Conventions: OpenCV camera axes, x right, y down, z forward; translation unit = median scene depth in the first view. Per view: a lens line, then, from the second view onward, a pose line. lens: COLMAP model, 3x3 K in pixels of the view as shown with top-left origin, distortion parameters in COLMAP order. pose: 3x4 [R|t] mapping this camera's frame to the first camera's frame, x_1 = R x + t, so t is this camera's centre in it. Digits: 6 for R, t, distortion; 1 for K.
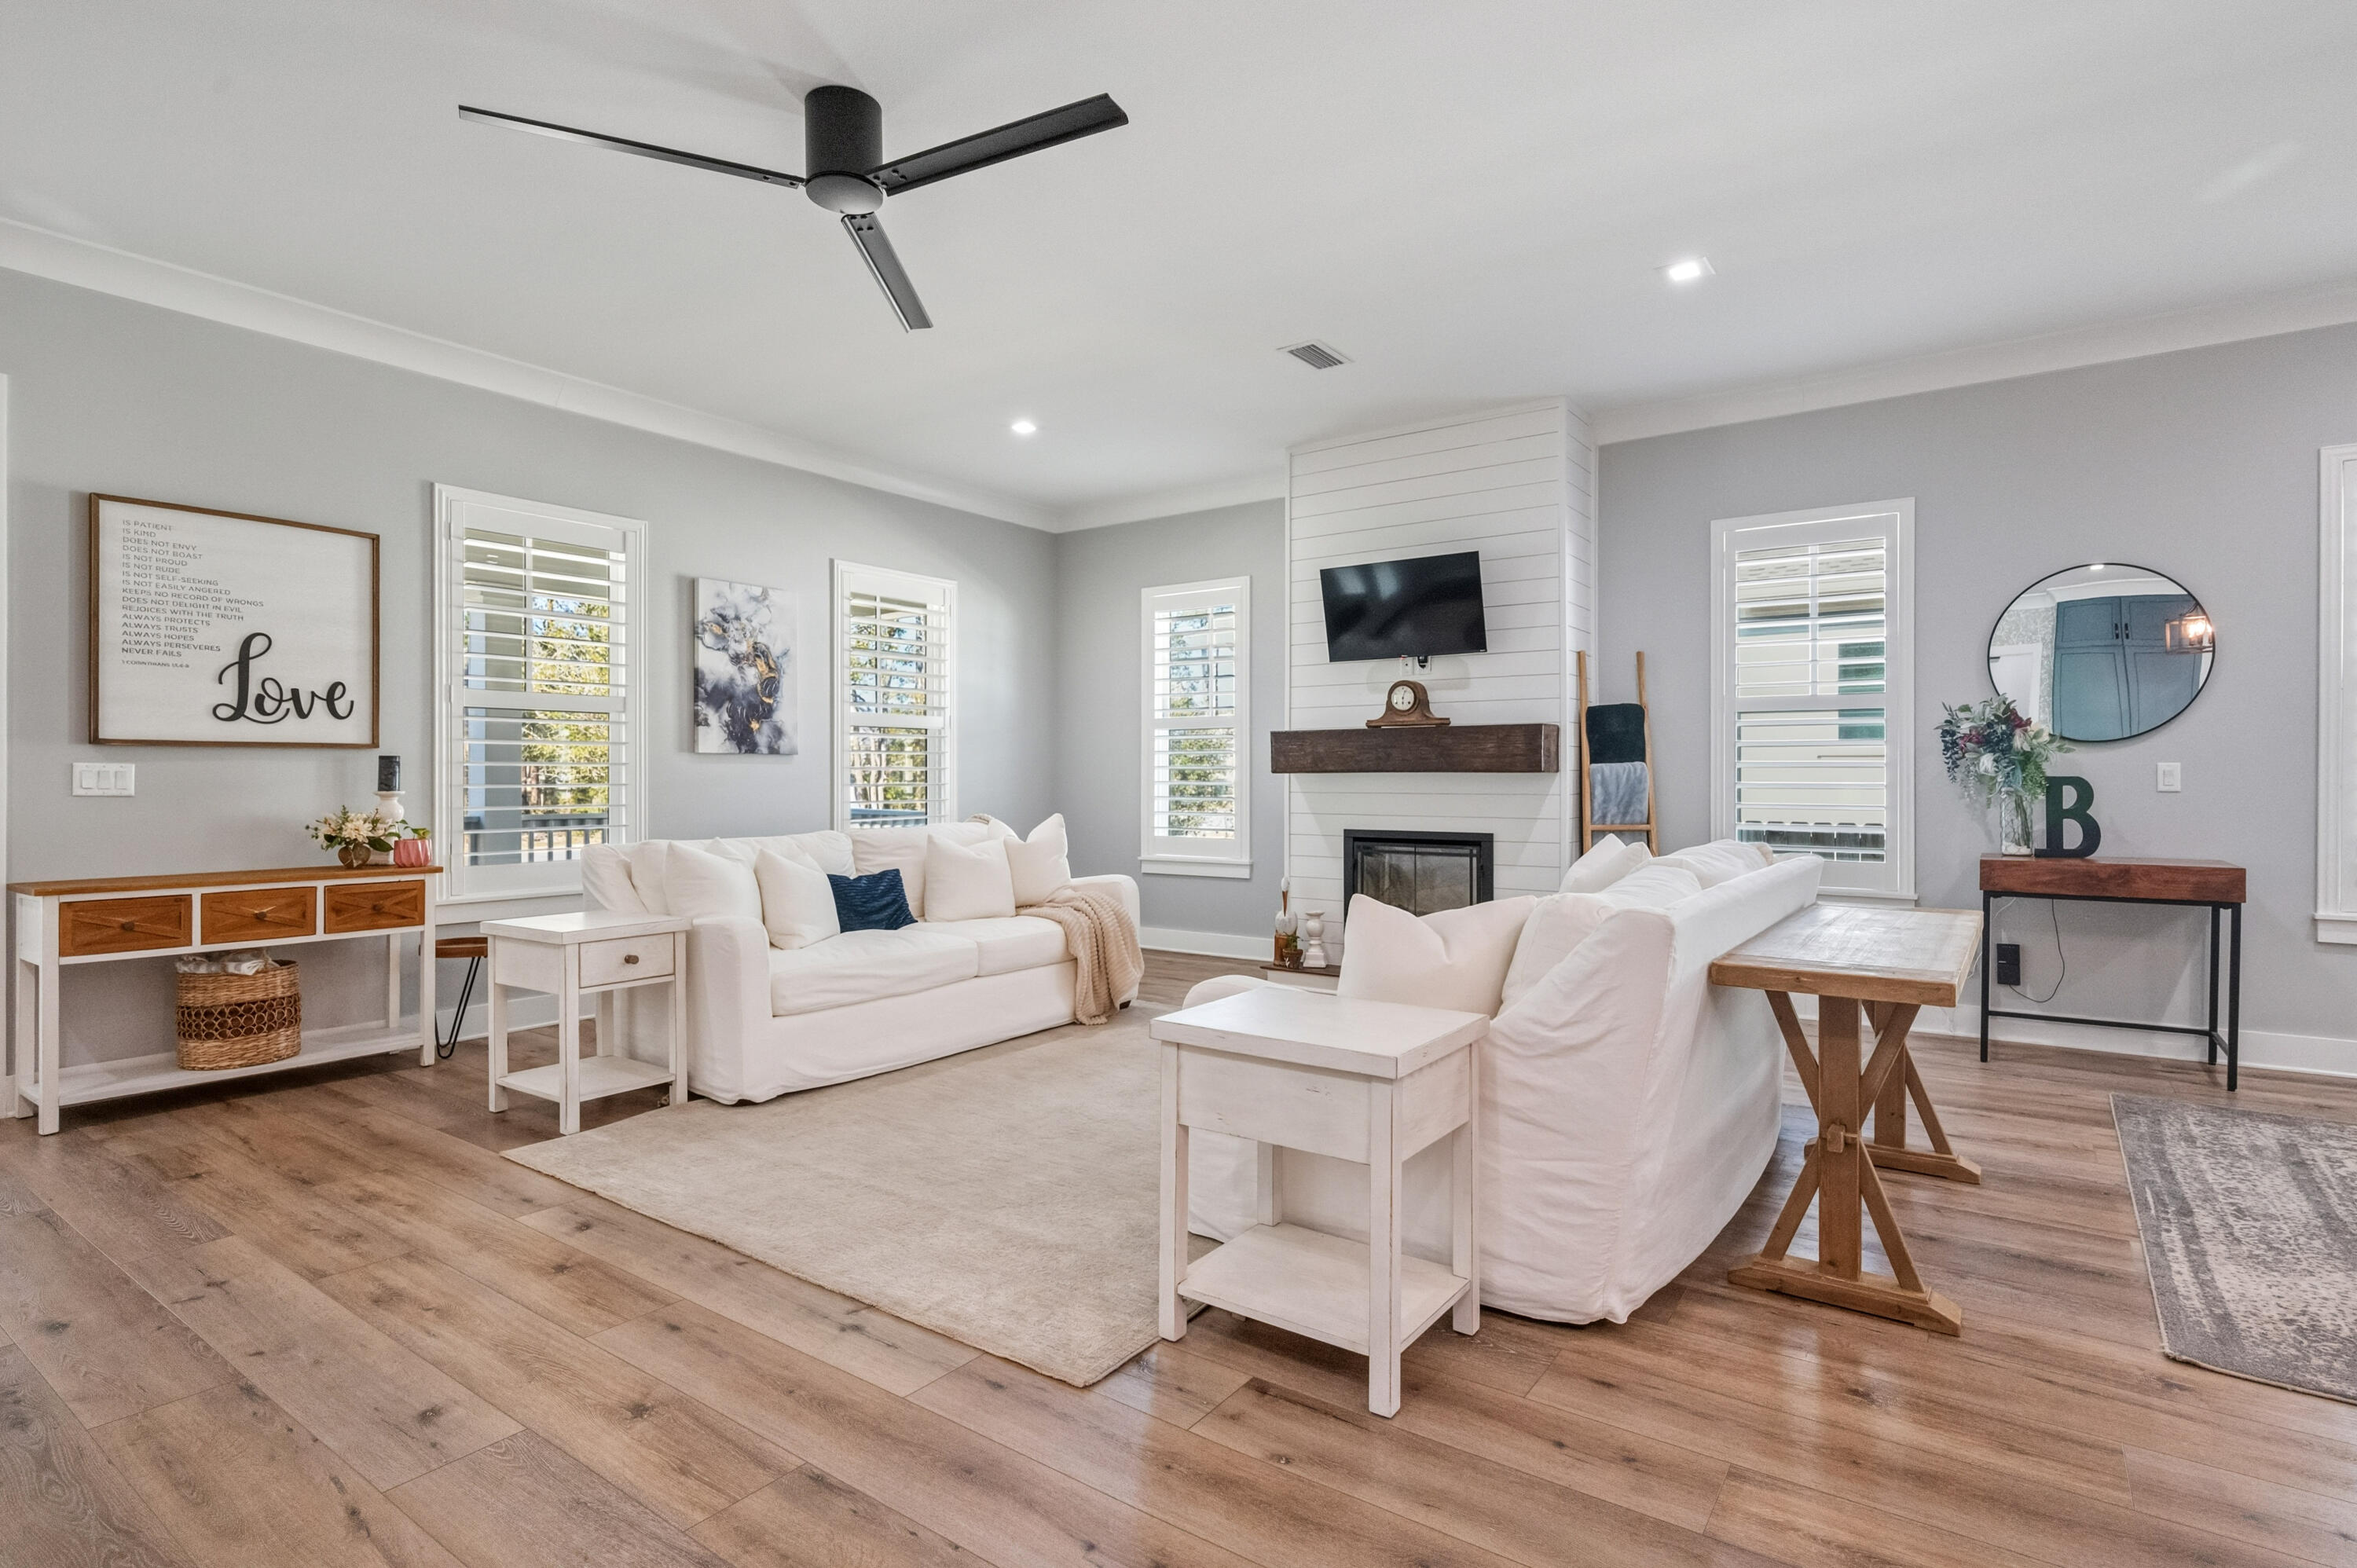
lens RADIAL K [[1158.7, 0, 1186.8], [0, 1158.7, 778.7], [0, 0, 1]] dist [-0.000668, -0.000063]
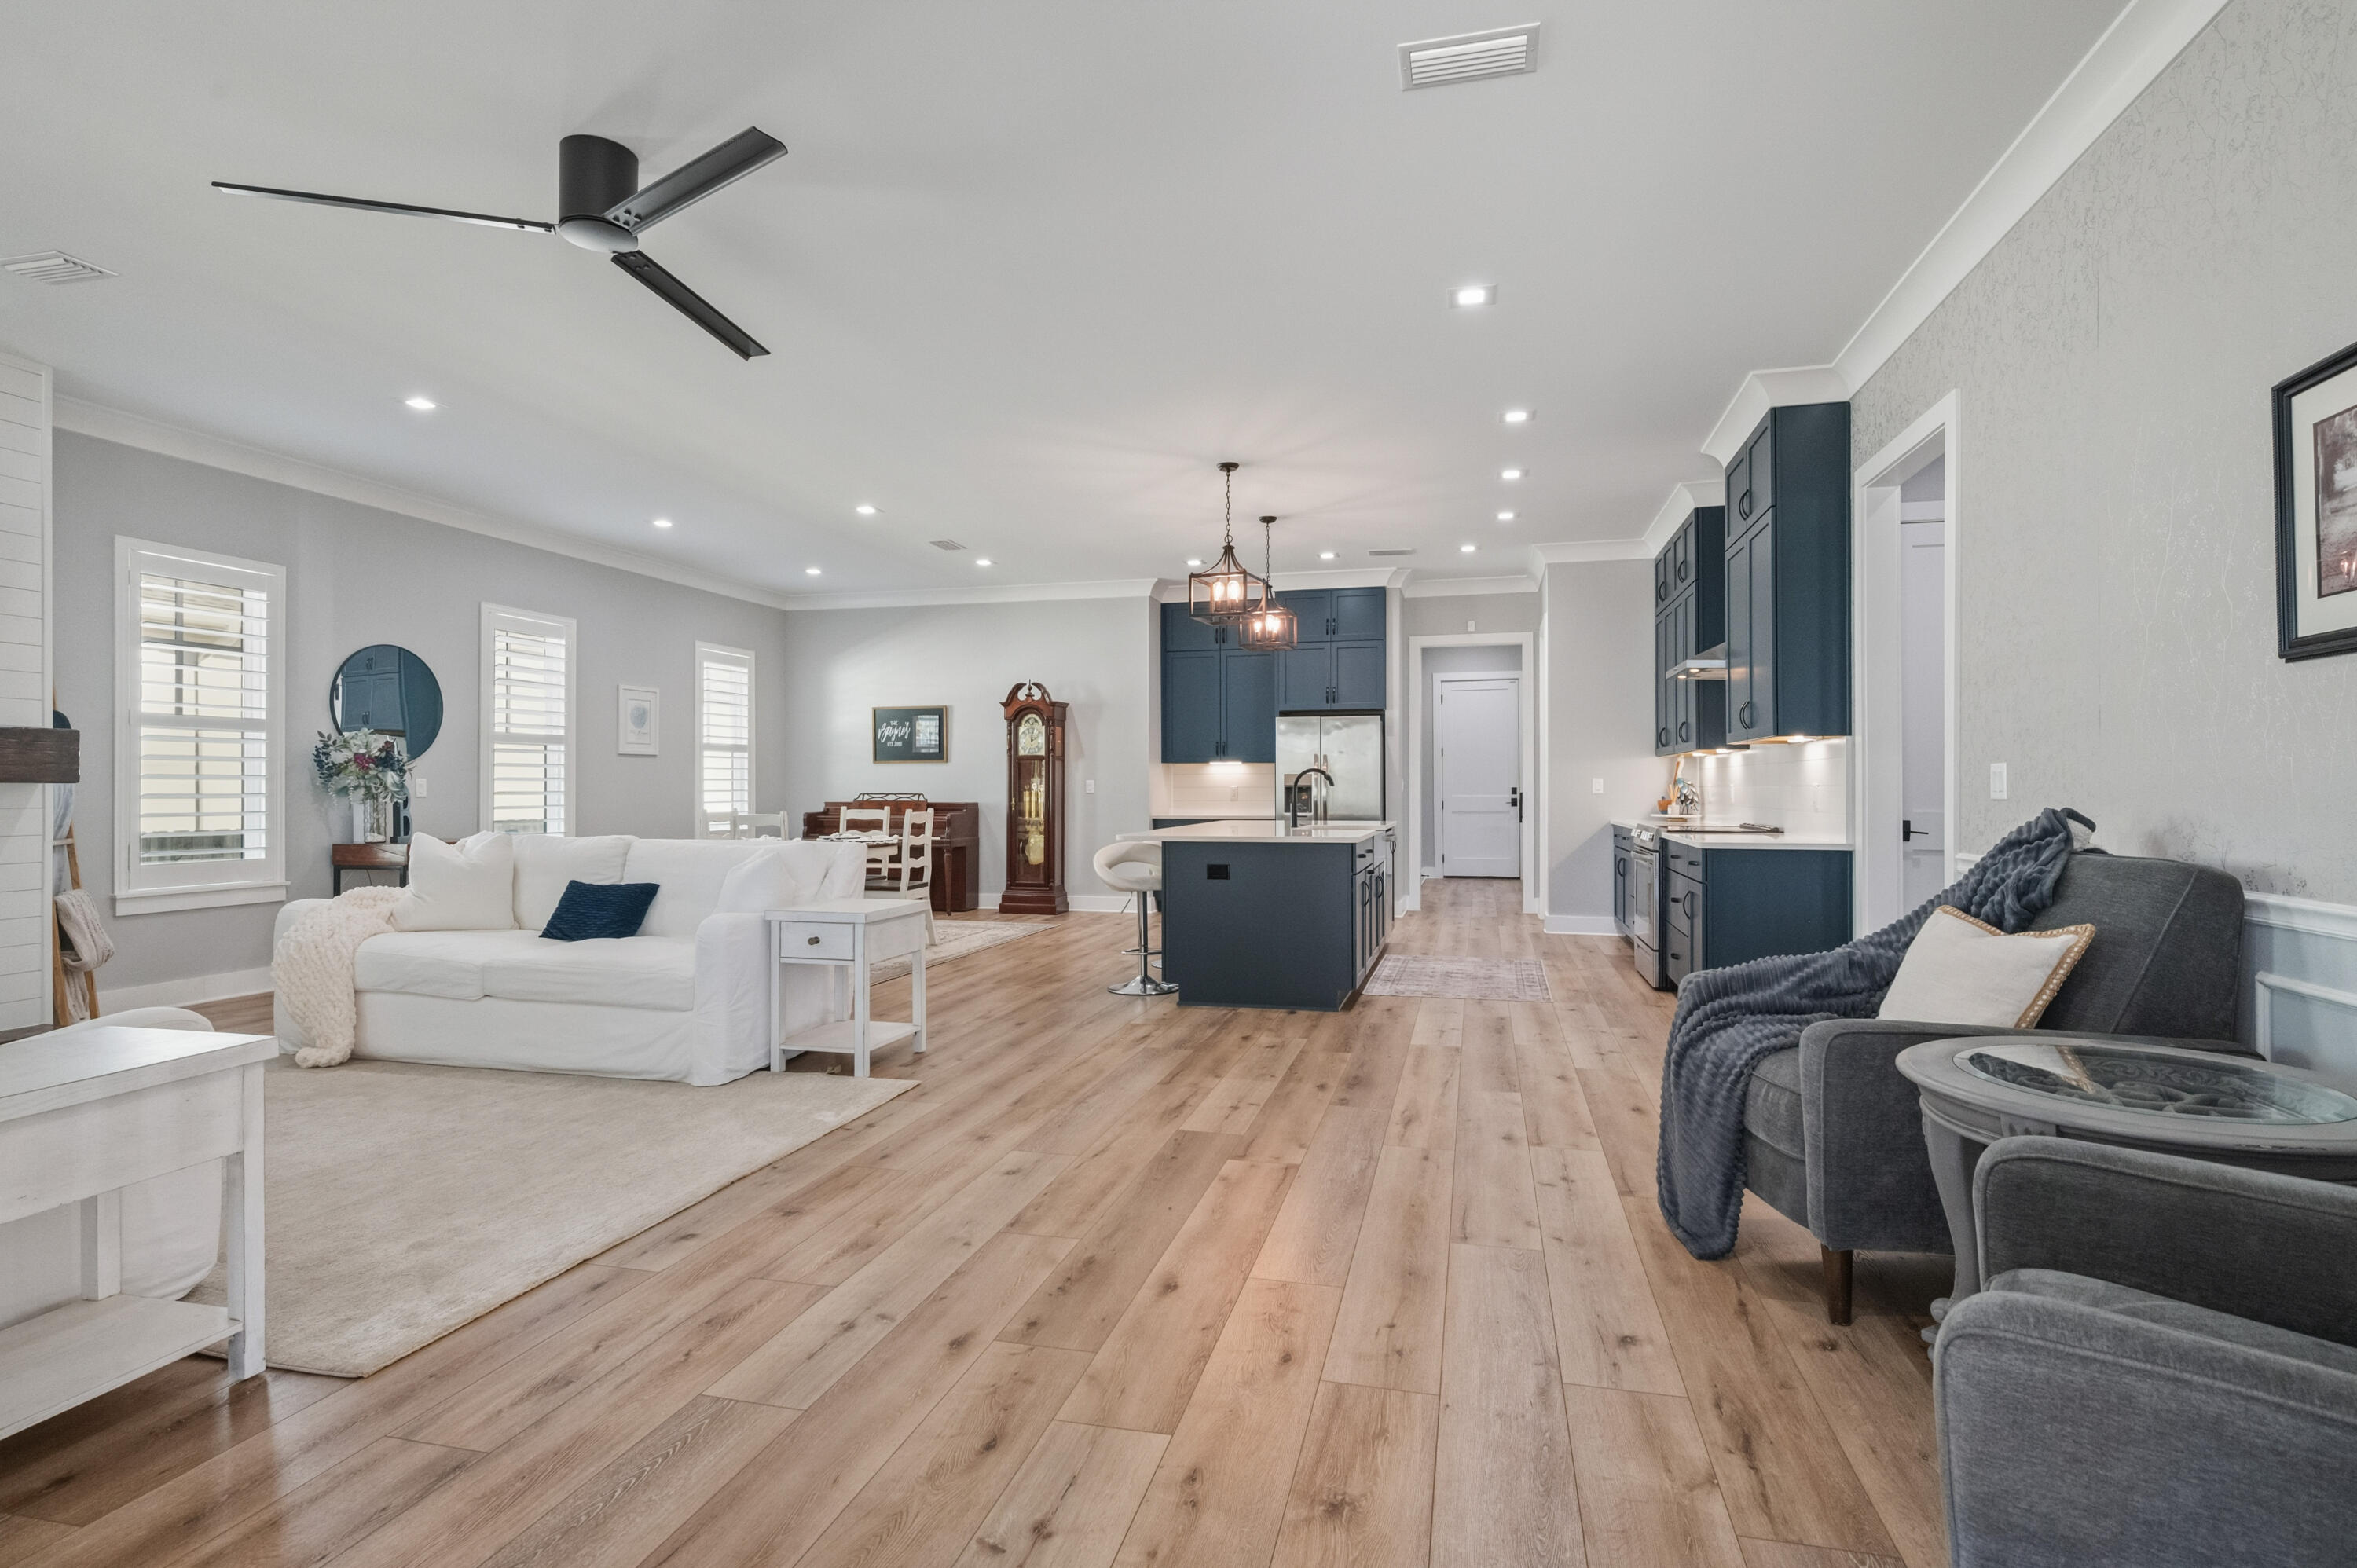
lens RADIAL K [[1158.7, 0, 1190.9], [0, 1158.7, 782.2], [0, 0, 1]] dist [-0.000668, -0.000063]
pose [[-0.364212, 0.005138, 0.931302, -1.088698], [0.003895, 0.999984, -0.003994, 0.001336], [-0.931308, 0.002173, -0.364226, 0.649379]]
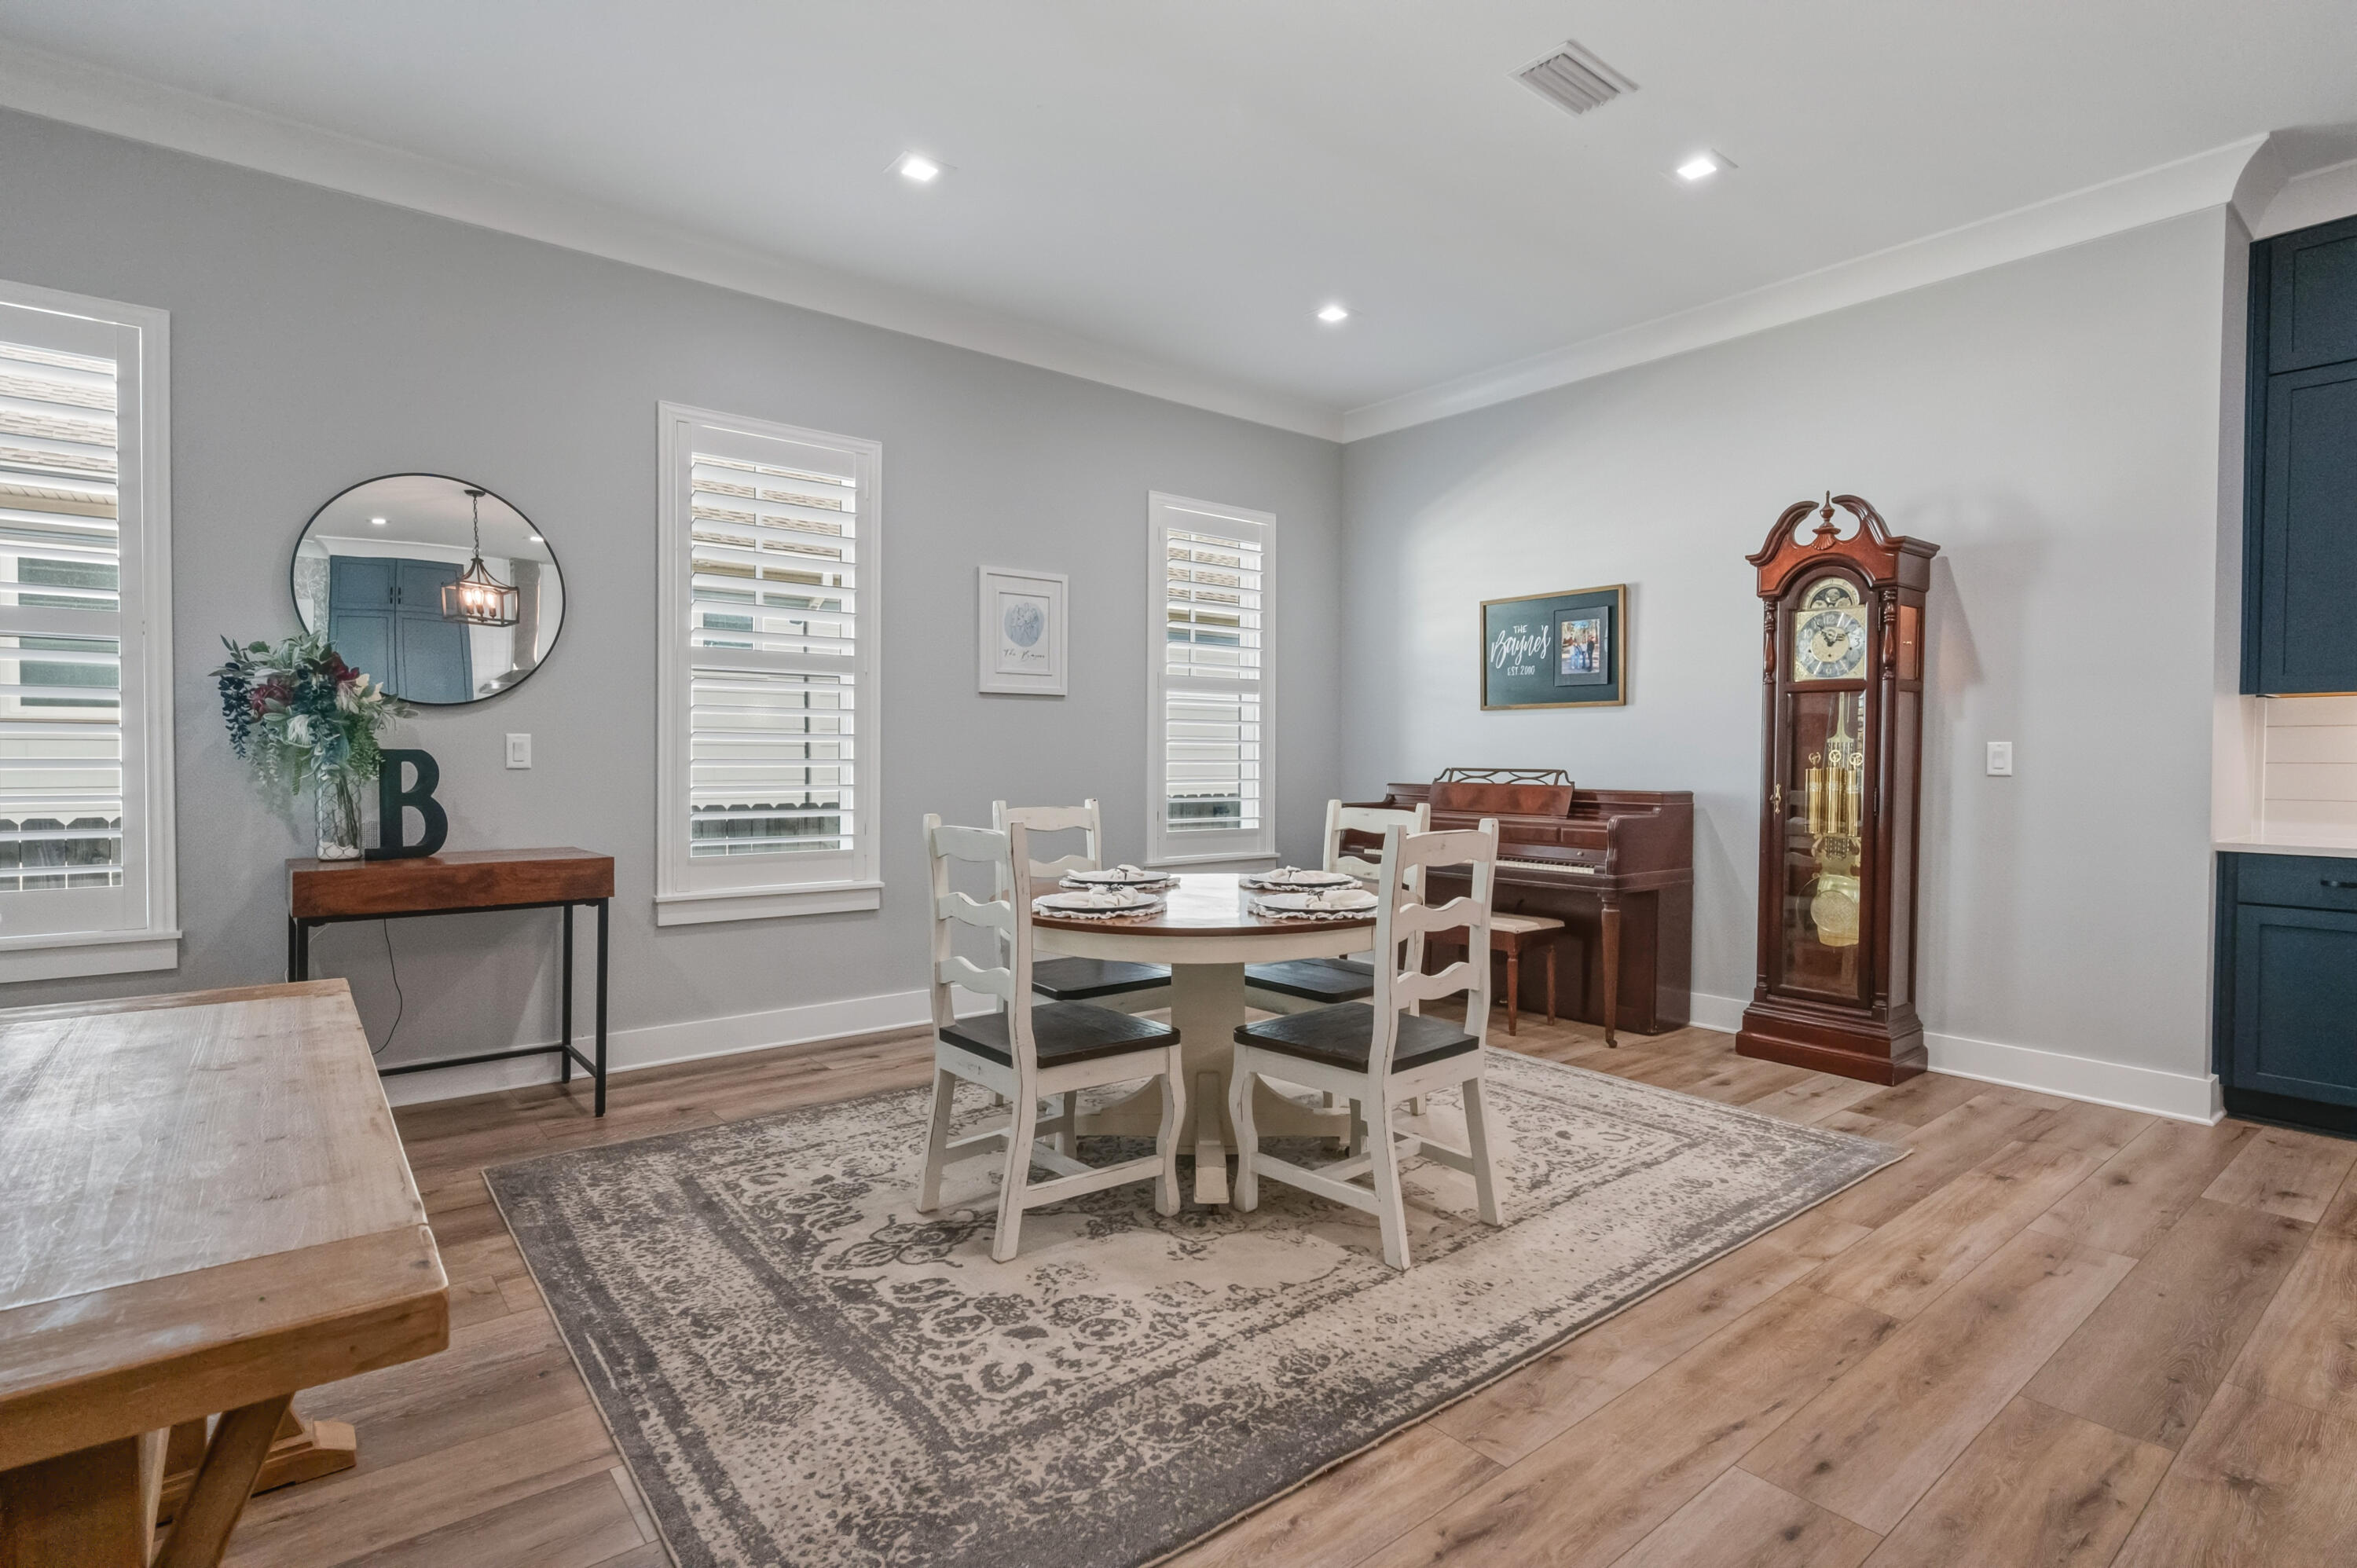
lens RADIAL K [[1158.7, 0, 1188.9], [0, 1158.7, 780.1], [0, 0, 1]] dist [-0.000668, -0.000063]
pose [[0.263994, -0.018698, 0.964343, 0.187166], [-0.003727, 0.999785, 0.020406, 0.000704], [-0.964517, -0.008981, 0.263868, 0.343035]]
